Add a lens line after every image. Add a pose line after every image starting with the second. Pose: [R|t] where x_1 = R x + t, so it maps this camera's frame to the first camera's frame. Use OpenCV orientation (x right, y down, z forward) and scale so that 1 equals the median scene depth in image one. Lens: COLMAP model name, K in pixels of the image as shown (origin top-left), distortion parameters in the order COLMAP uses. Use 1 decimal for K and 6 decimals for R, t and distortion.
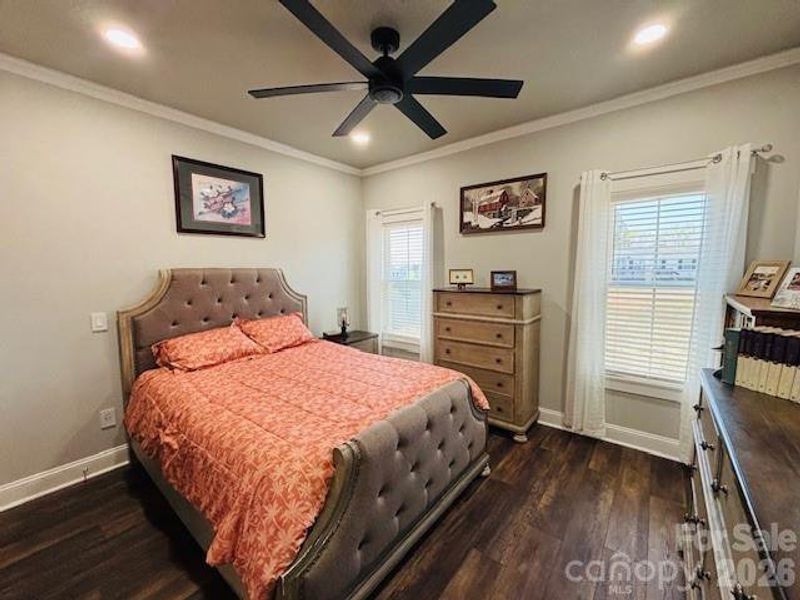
lens RADIAL K [[323.2, 0, 400.0], [0, 323.2, 299.2], [0, 0, 1]] dist [0.009832, -0.000386]
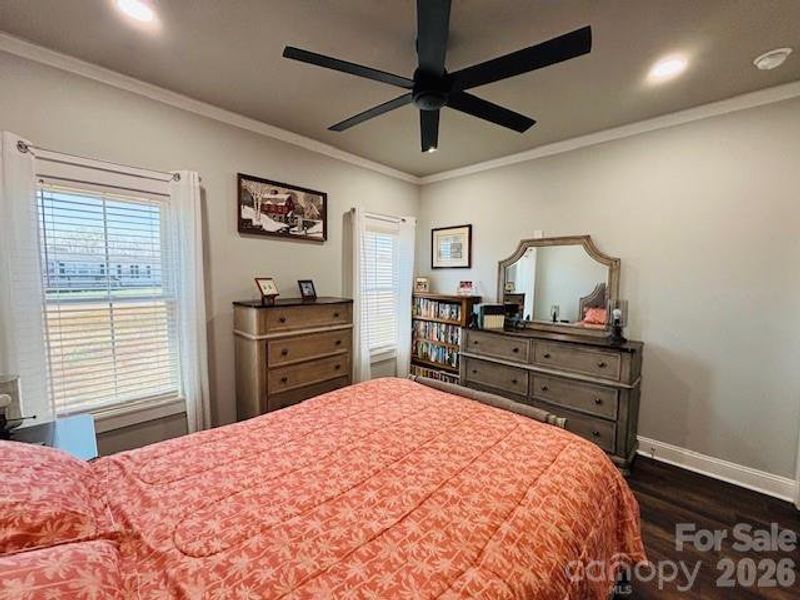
lens RADIAL K [[323.2, 0, 400.4], [0, 323.2, 298.8], [0, 0, 1]] dist [0.009832, -0.000386]
pose [[0.084183, -0.062536, 0.994486, -0.632586], [0.079812, 0.995245, 0.055828, -0.062511], [-0.993249, 0.074672, 0.088774, 0.628001]]
